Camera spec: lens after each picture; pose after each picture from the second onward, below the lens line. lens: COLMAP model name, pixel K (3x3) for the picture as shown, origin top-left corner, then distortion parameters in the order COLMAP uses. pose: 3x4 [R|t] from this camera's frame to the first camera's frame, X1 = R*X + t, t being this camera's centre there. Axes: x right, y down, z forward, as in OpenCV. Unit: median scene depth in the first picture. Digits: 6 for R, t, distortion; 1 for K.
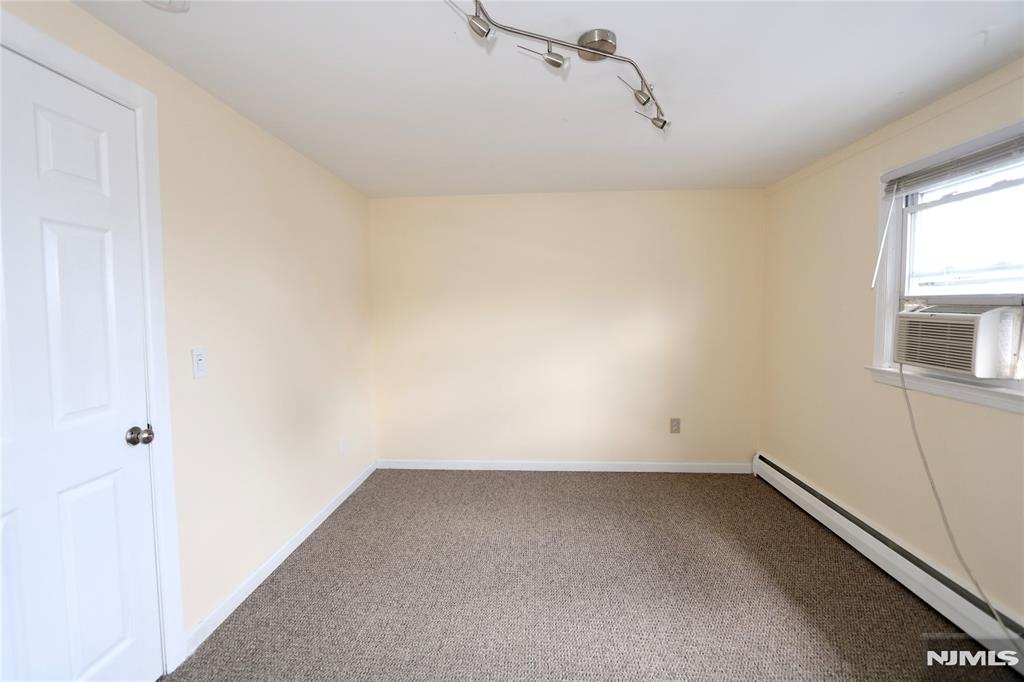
lens RADIAL K [[477.7, 0, 501.4], [0, 477.7, 335.2], [0, 0, 1]] dist [-0.020083, 0.001497]
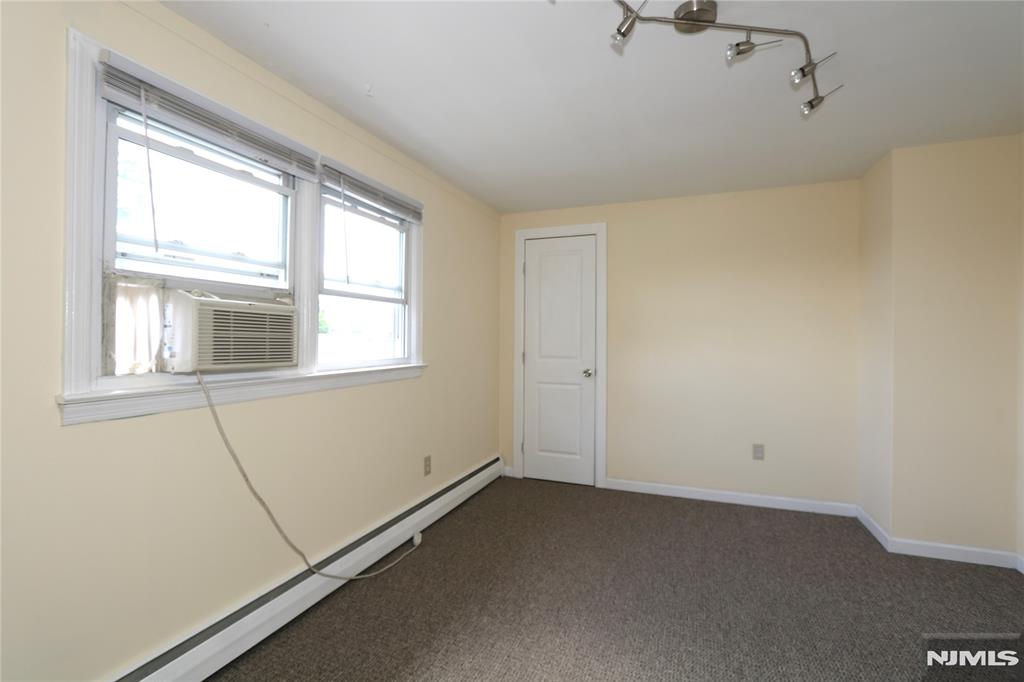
lens RADIAL K [[477.7, 0, 496.5], [0, 477.7, 335.1], [0, 0, 1]] dist [-0.020083, 0.001497]
pose [[-0.947275, 0.001408, 0.320419, 0.222298], [0.018708, 0.998527, 0.050920, -0.022301], [-0.319875, 0.054230, -0.945906, 1.632095]]
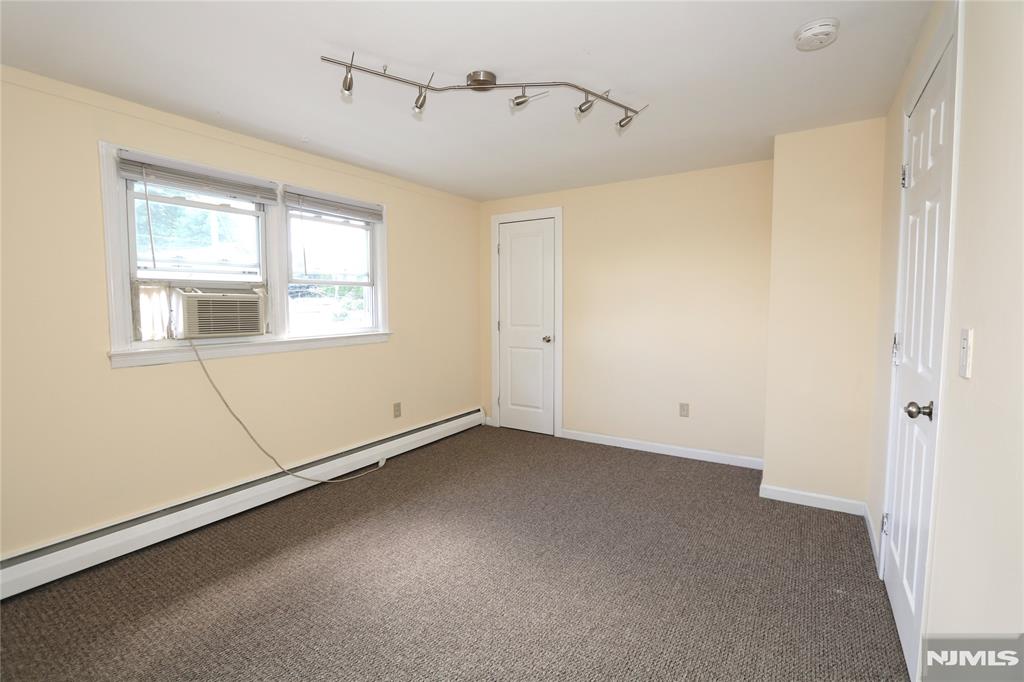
lens RADIAL K [[477.7, 0, 494.9], [0, 477.7, 337.2], [0, 0, 1]] dist [-0.020083, 0.001497]
pose [[-0.866109, -0.027311, 0.499109, -0.391530], [0.039654, 0.991605, 0.123073, -0.058243], [-0.498280, 0.126387, -0.857755, 1.736244]]
